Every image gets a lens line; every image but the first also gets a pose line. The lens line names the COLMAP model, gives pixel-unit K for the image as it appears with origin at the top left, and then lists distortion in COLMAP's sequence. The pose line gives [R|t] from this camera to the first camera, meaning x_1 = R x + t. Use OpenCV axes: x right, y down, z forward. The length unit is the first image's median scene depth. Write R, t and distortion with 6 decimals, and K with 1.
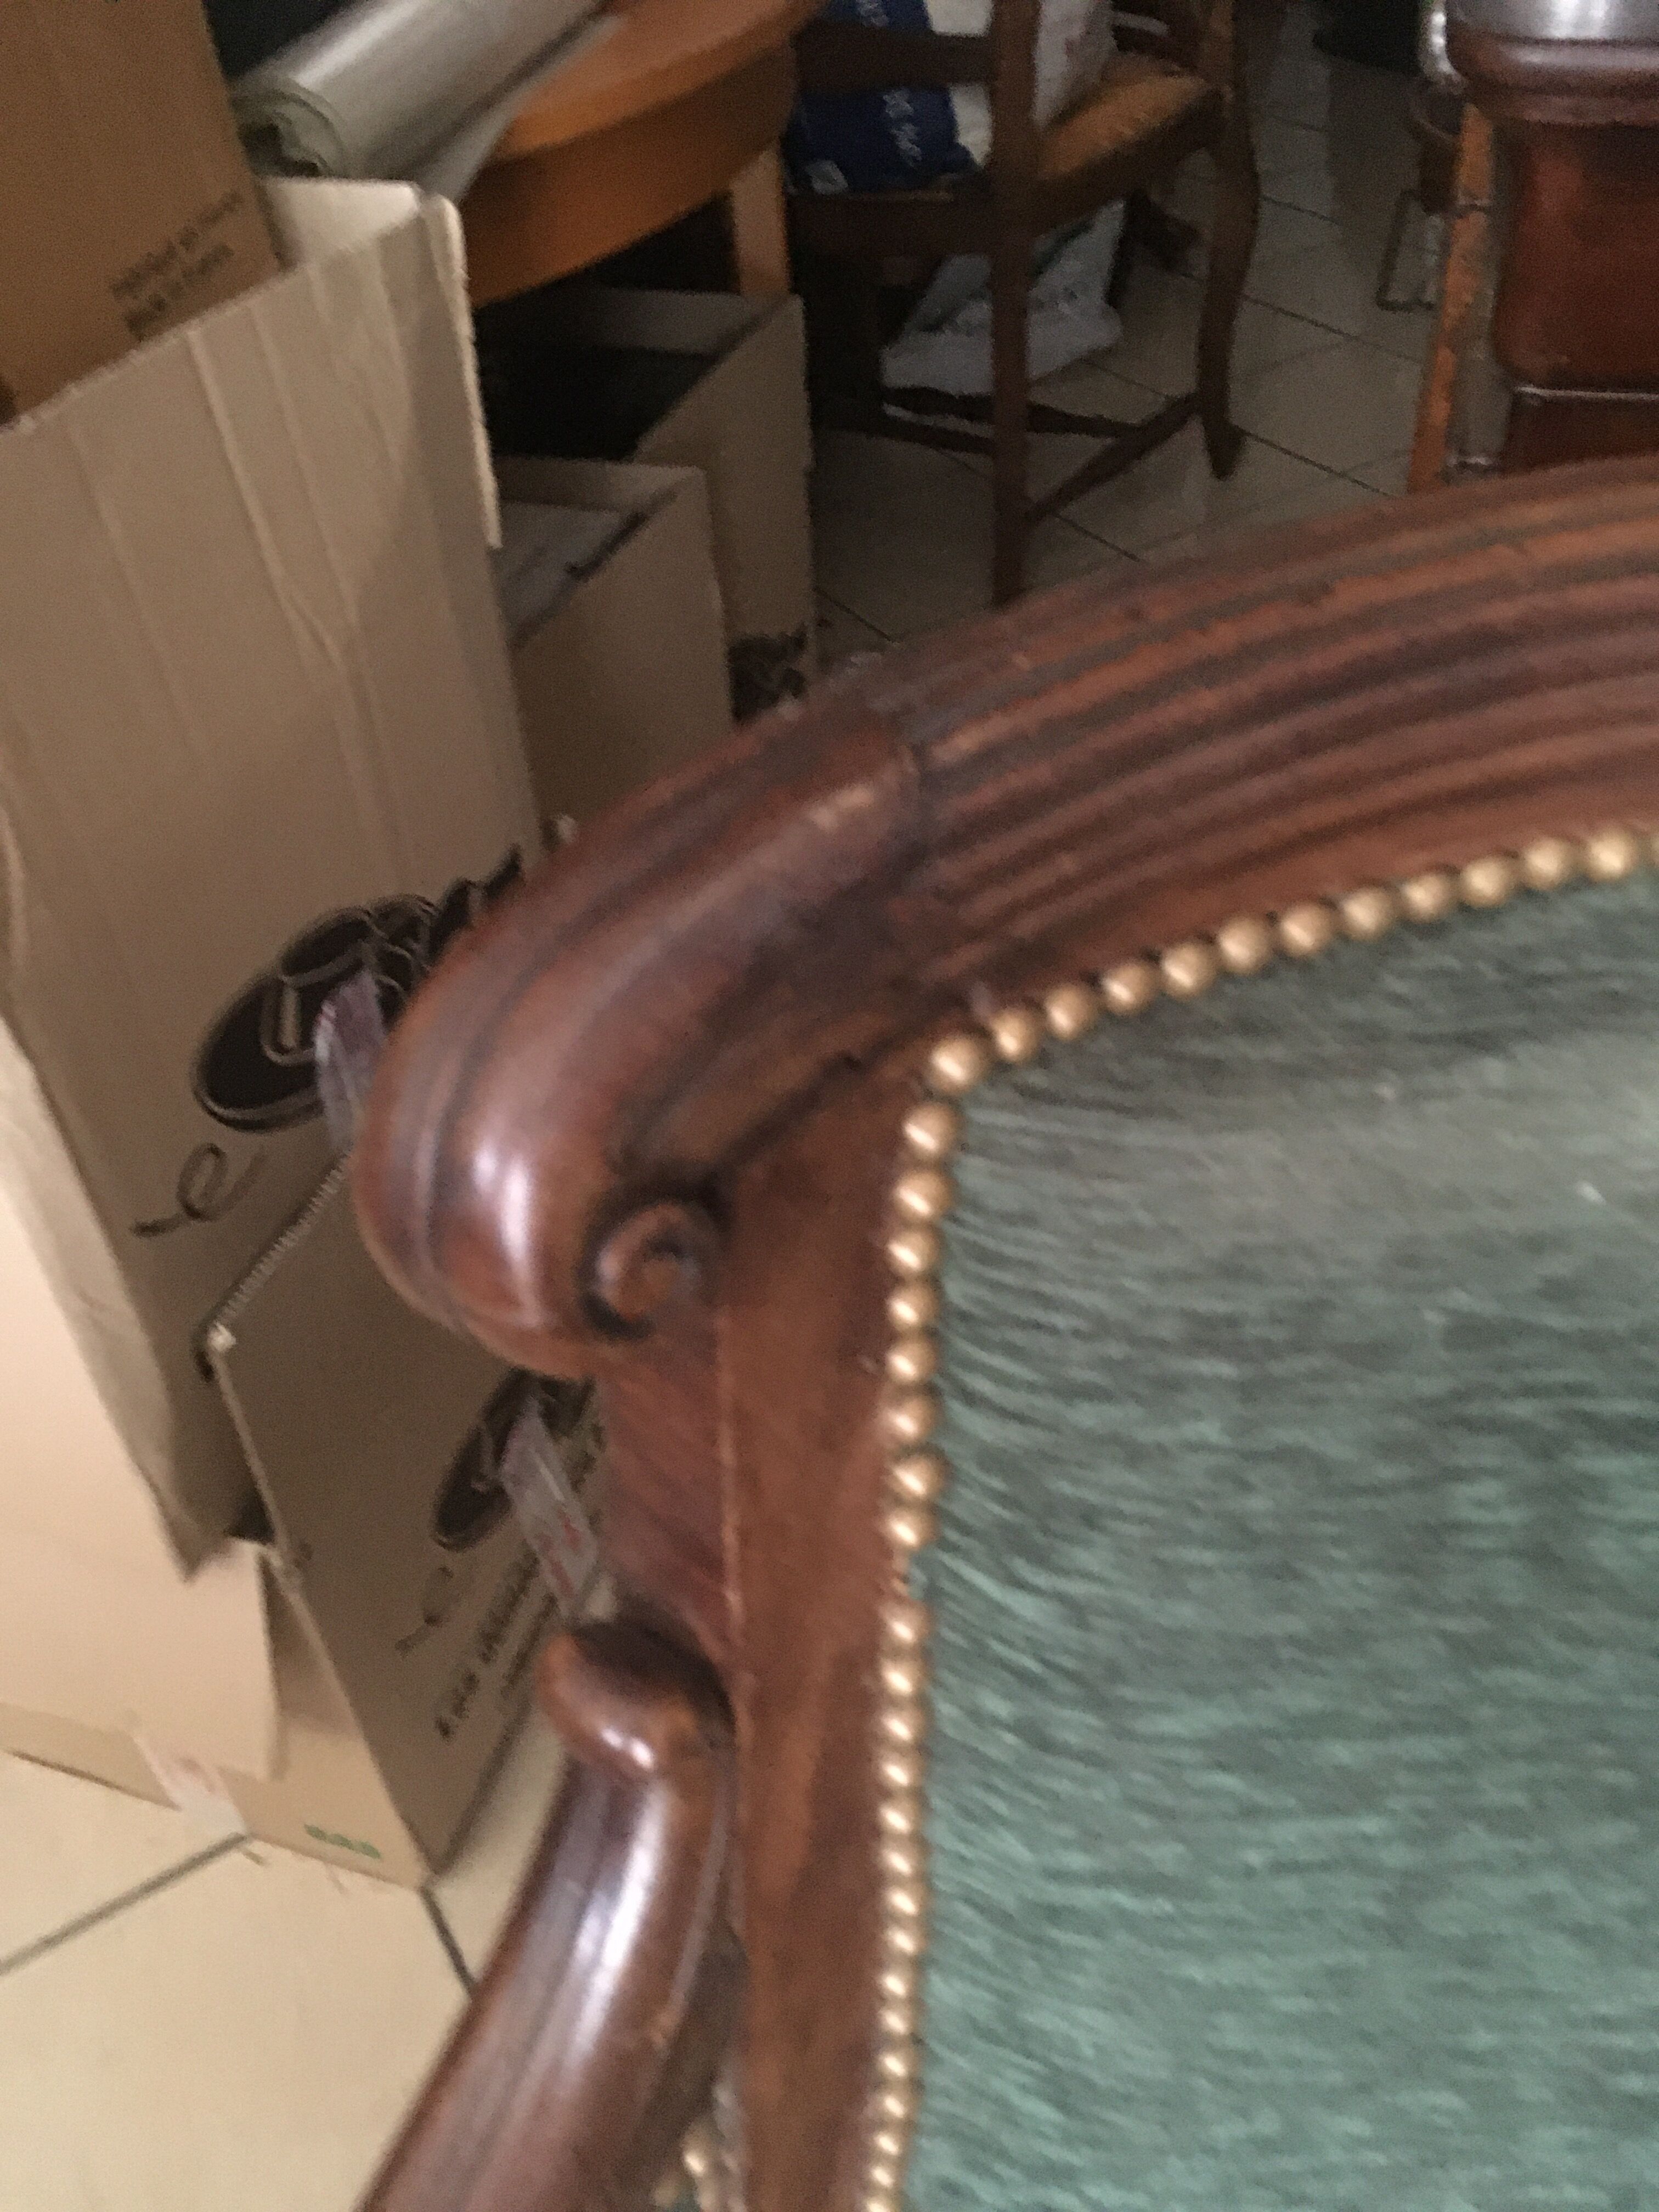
lens RADIAL K [[1859.0, 0, 829.5], [0, 1859.0, 1106.0], [0, 0, 1]] dist [0.074137, -0.098222]
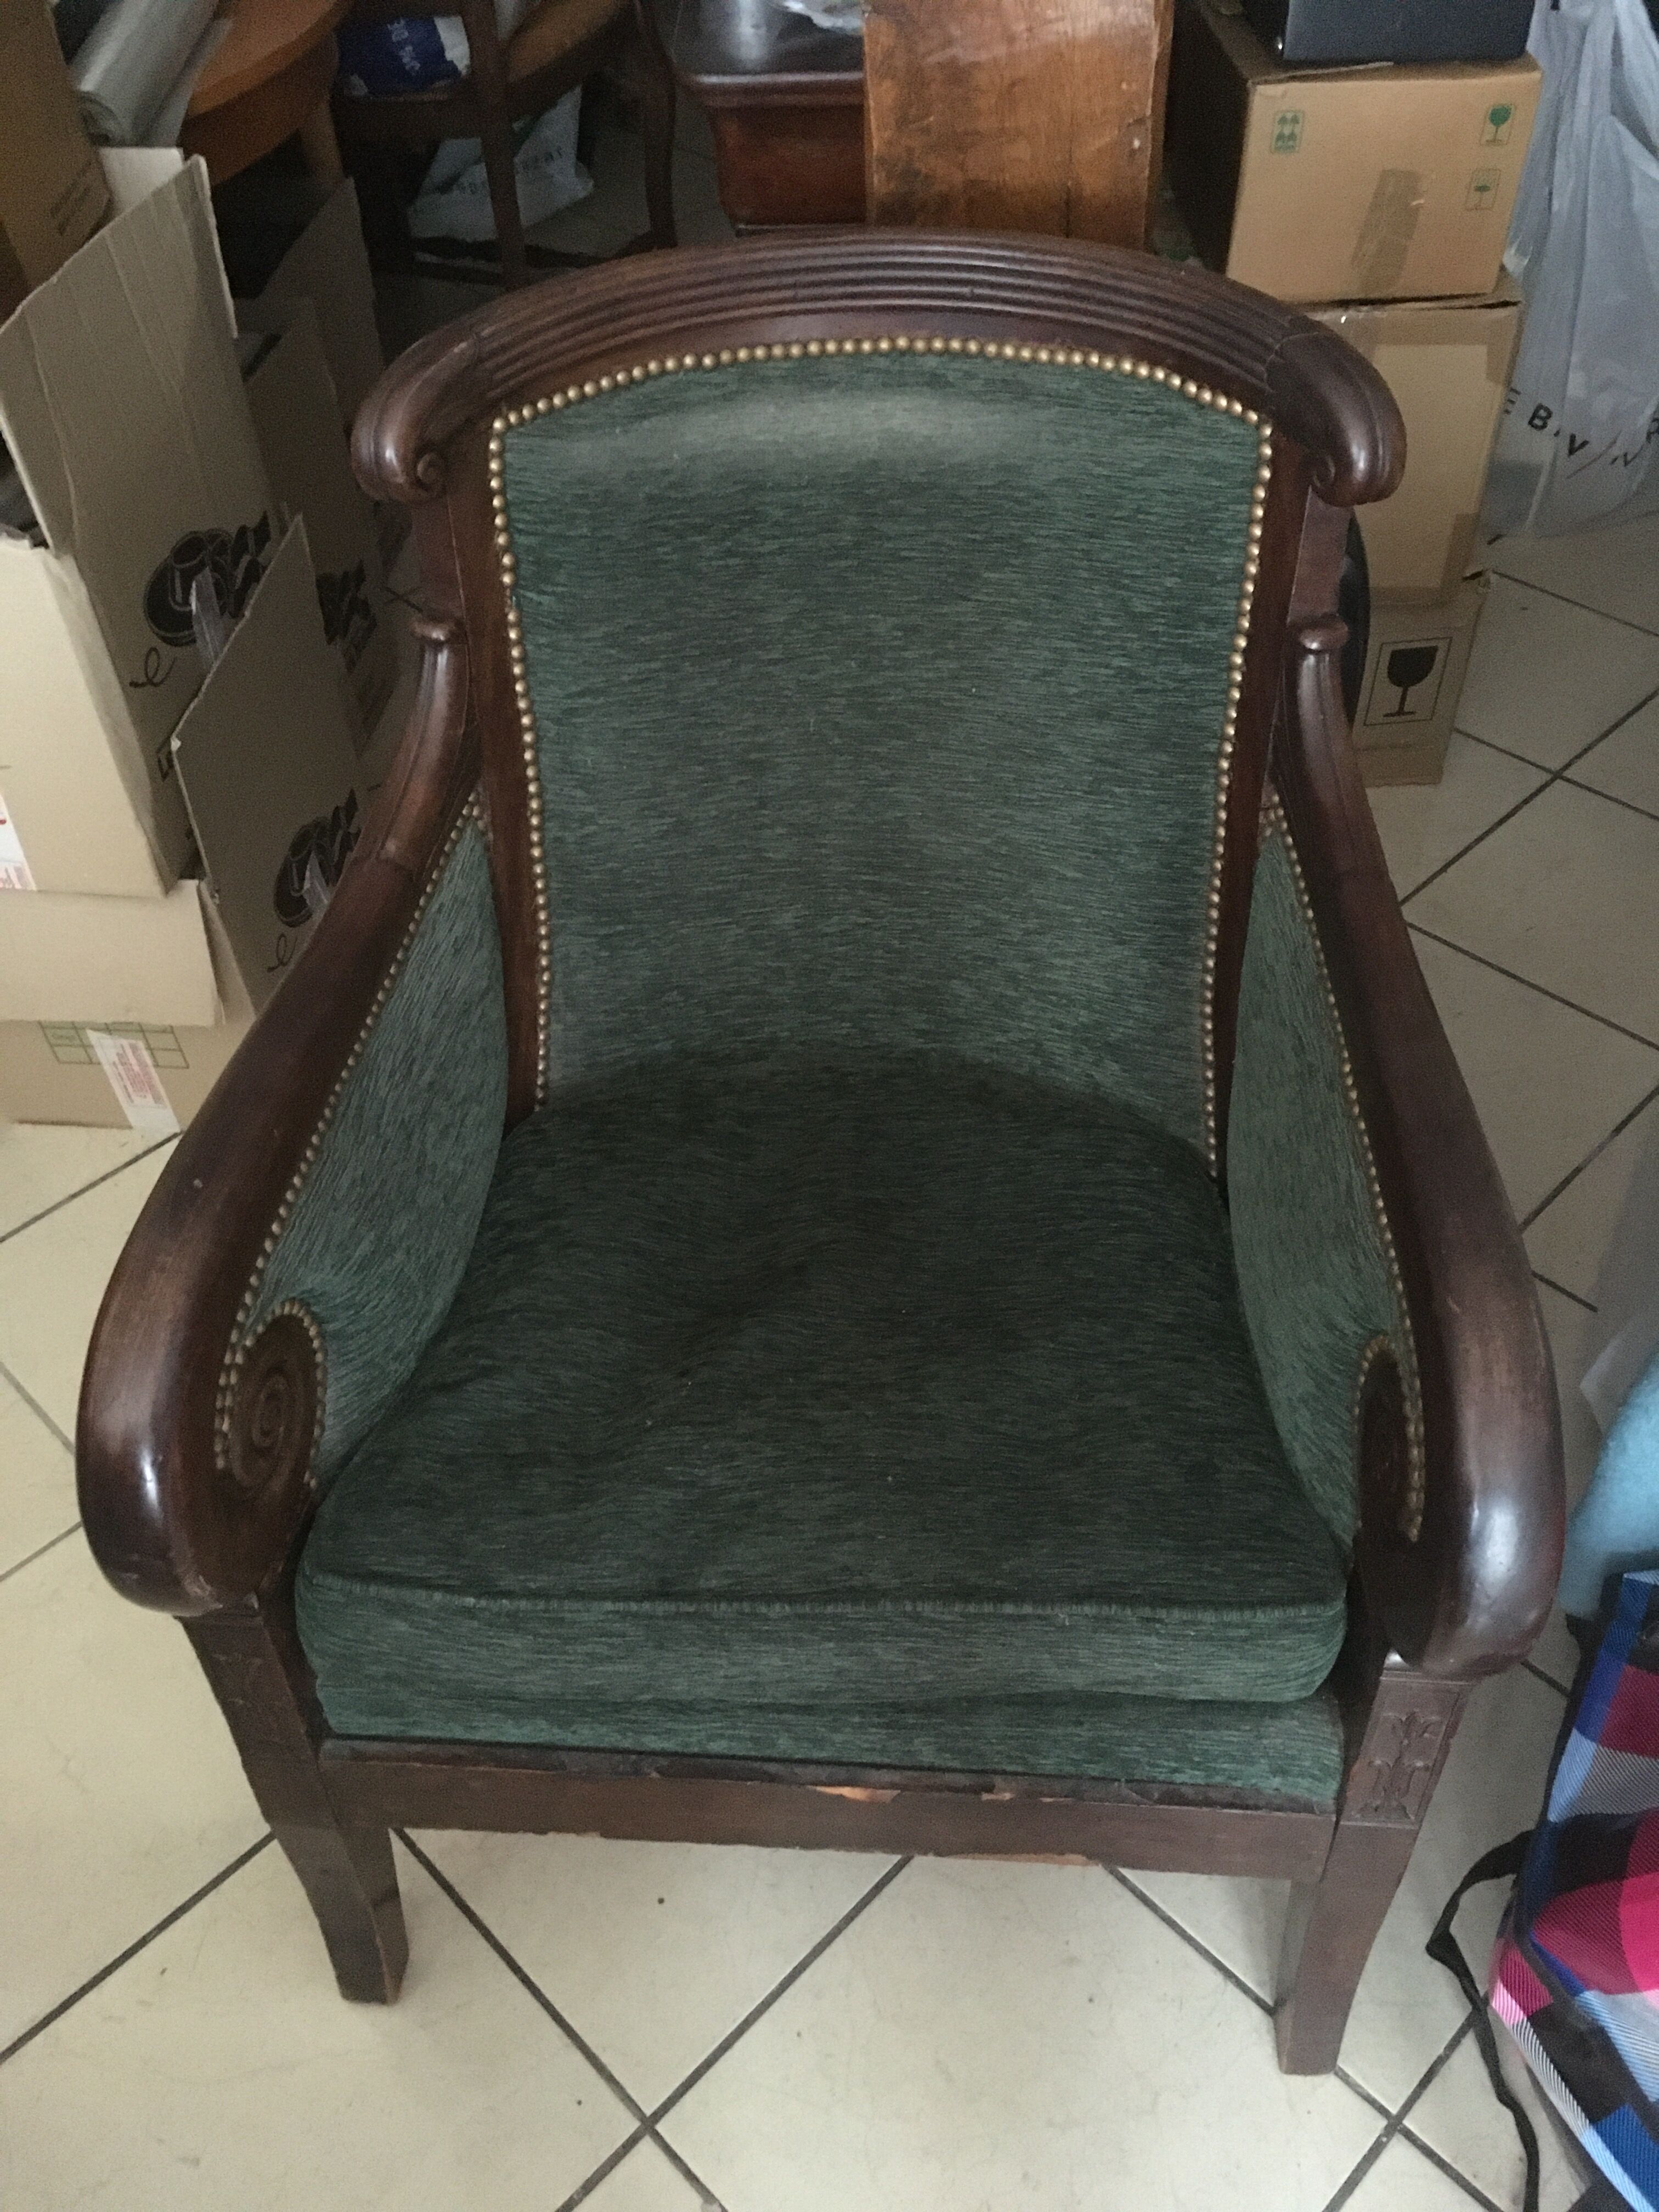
lens RADIAL K [[1859.0, 0, 829.5], [0, 1859.0, 1106.0], [0, 0, 1]] dist [0.074137, -0.098222]
pose [[0.971290, -0.143128, 0.190025, -0.164942], [0.129226, 0.988077, 0.083698, 0.896834], [-0.199739, -0.056739, 0.978205, -2.375603]]
